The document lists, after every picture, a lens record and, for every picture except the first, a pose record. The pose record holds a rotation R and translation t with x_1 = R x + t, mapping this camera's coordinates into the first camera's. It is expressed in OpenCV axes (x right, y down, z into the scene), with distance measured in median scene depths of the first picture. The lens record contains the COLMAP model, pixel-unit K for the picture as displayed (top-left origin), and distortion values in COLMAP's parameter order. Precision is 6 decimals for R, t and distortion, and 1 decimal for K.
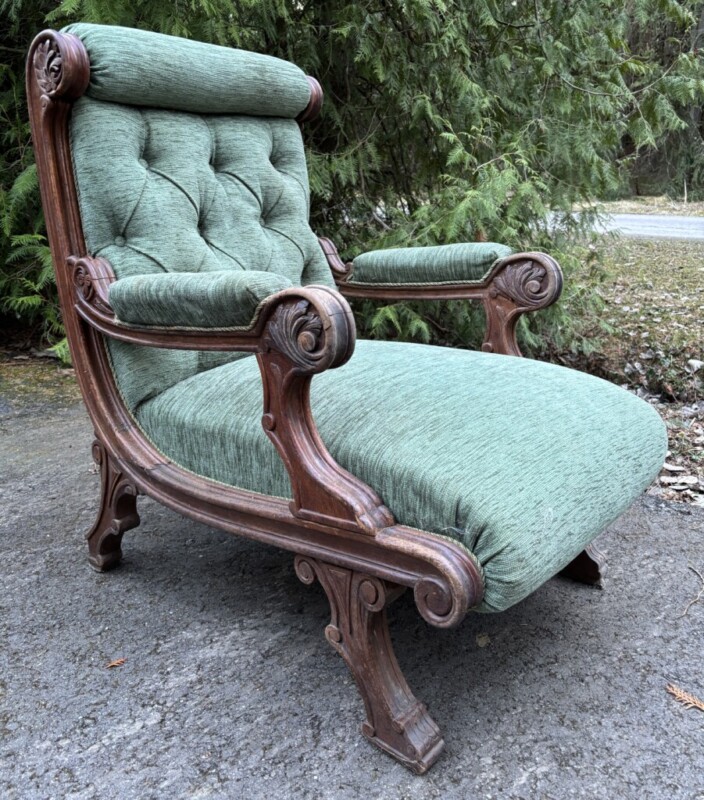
lens RADIAL K [[679.2, 0, 354.6], [0, 679.2, 364.0], [0, 0, 1]] dist [0.021262, -0.023704]
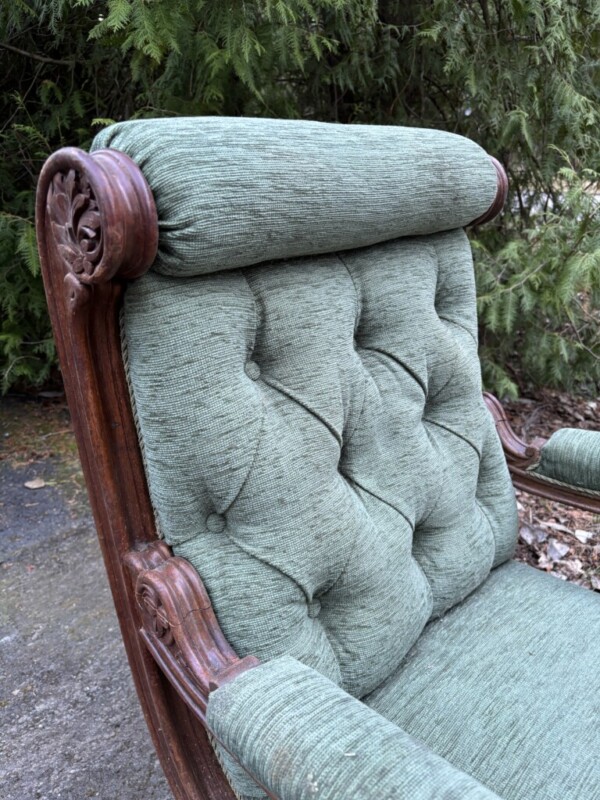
lens RADIAL K [[592.1, 0, 328.3], [0, 592.1, 412.9], [0, 0, 1]] dist [0.010496, -0.024809]
pose [[0.997153, 0.026578, -0.070561, -0.222455], [-0.016192, 0.989463, 0.143878, -0.346794], [0.073642, -0.142326, 0.987077, 0.544970]]
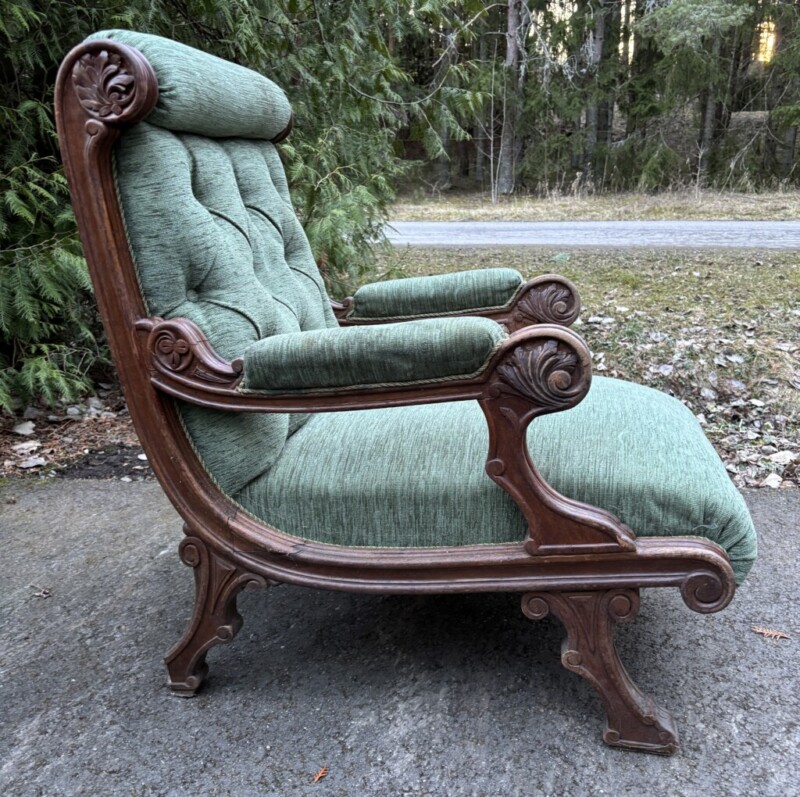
lens RADIAL K [[774.5, 0, 404.1], [0, 774.5, 405.4], [0, 0, 1]] dist [0.004431, 0.000000]
pose [[0.883290, -0.142911, 0.446514, -0.564893], [0.136632, 0.989533, 0.046426, -0.057433], [-0.448476, 0.020000, 0.893571, 0.042062]]
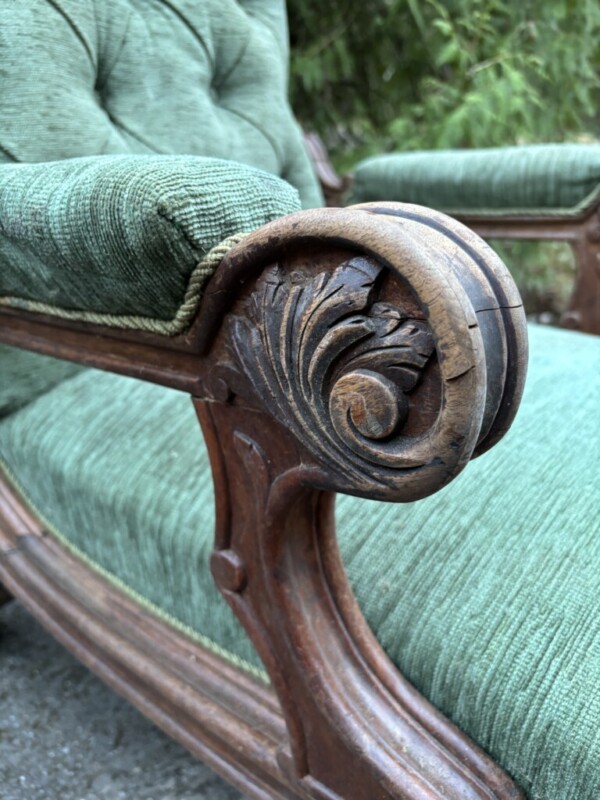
lens RADIAL K [[592.1, 0, 304.8], [0, 592.1, 401.1], [0, 0, 1]] dist [0.010496, -0.024809]
pose [[0.999414, 0.027591, 0.020269, -0.070739], [-0.030981, 0.980817, 0.192455, -0.058047], [-0.014570, -0.192970, 0.981096, 0.527685]]
